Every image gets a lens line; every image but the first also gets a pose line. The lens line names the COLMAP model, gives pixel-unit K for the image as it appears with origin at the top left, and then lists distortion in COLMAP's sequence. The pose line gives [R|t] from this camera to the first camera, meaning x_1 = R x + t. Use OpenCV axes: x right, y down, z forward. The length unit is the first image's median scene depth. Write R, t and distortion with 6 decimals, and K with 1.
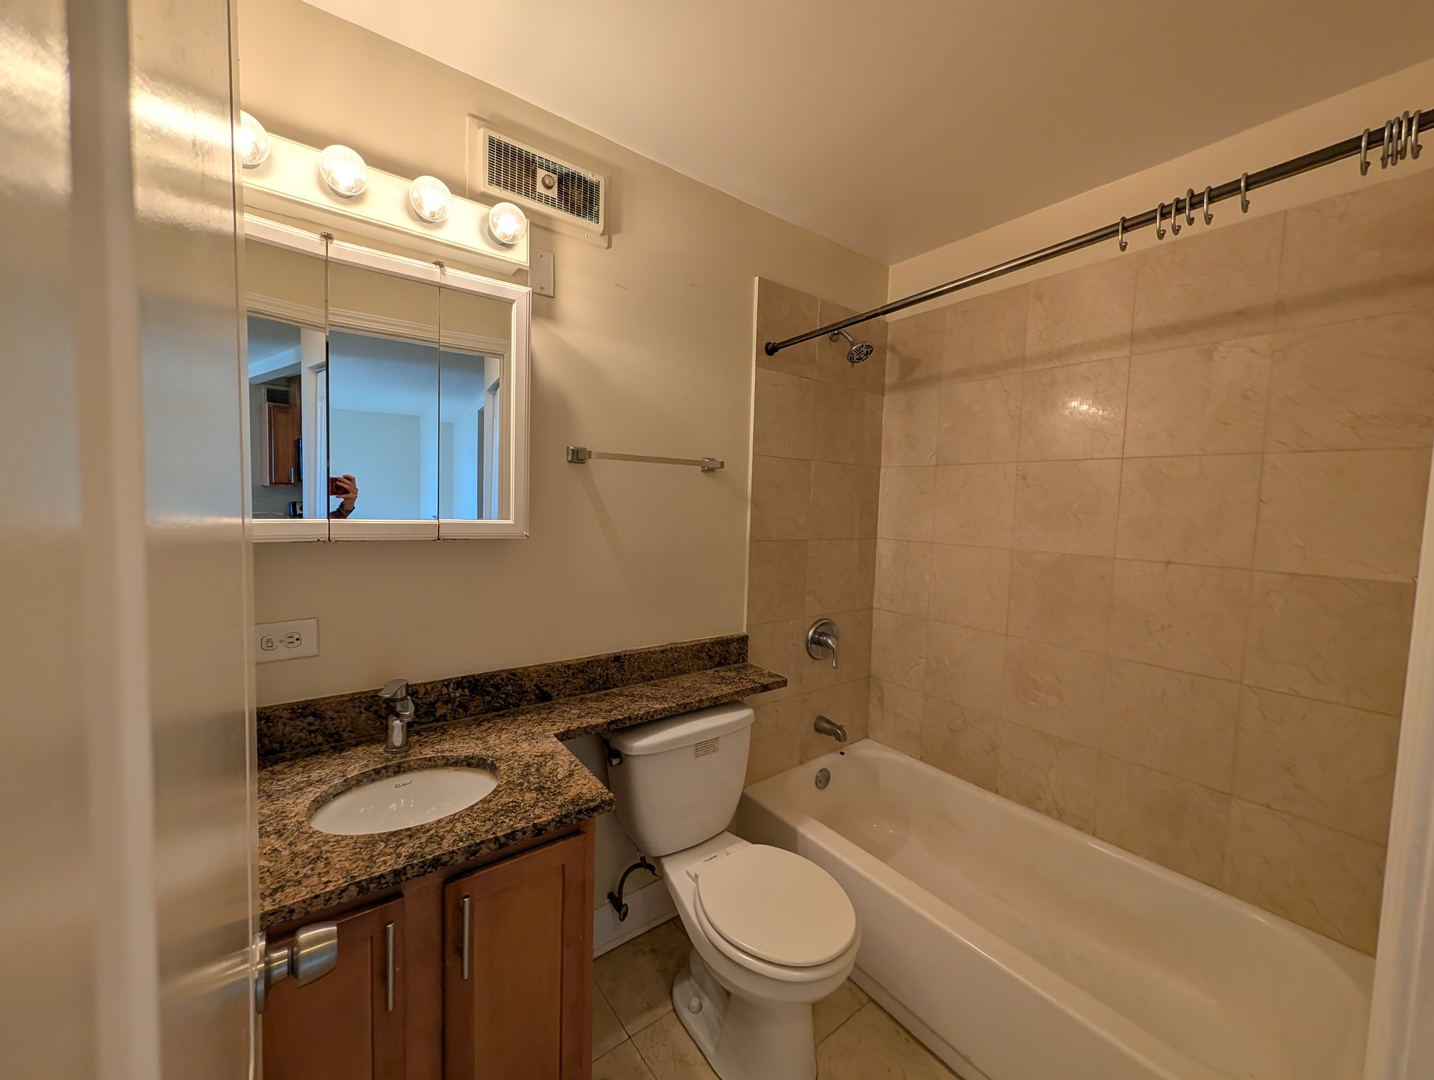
lens RADIAL K [[552.1, 0, 711.2], [0, 552.1, 535.3], [0, 0, 1]] dist [0.000901, 0.000284]
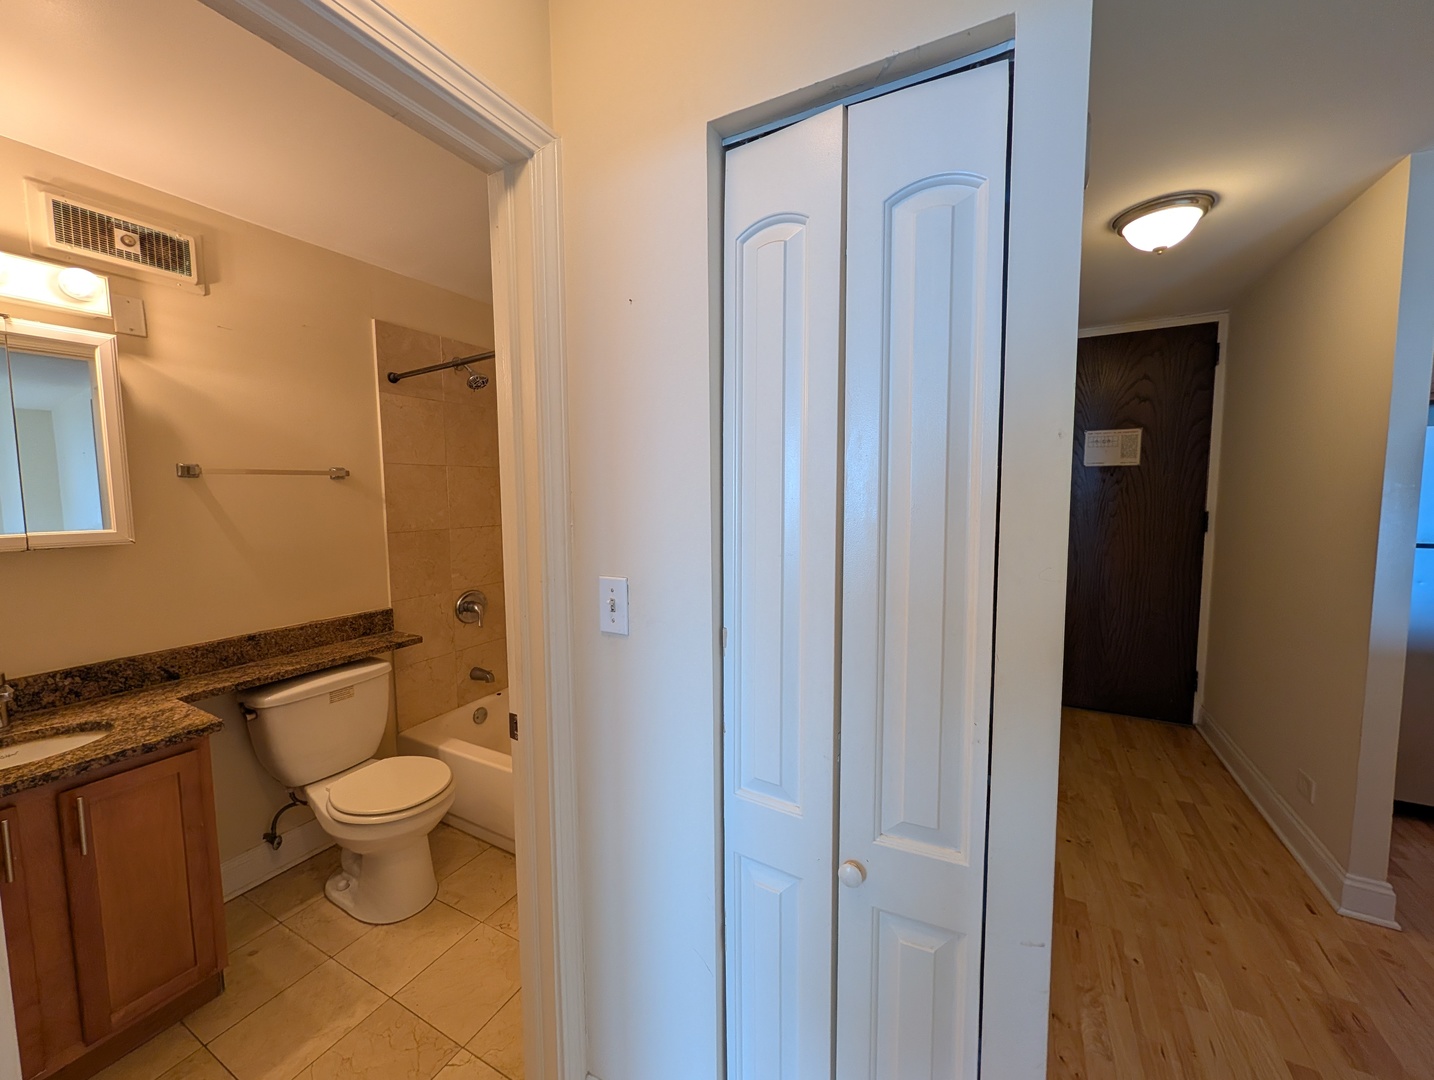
lens RADIAL K [[552.1, 0, 711.2], [0, 552.1, 535.3], [0, 0, 1]] dist [0.000901, 0.000284]
pose [[0.910579, -0.072252, 0.406971, 0.302136], [0.062891, 0.997358, 0.036351, 0.021458], [-0.408522, -0.007506, 0.912718, -0.571209]]
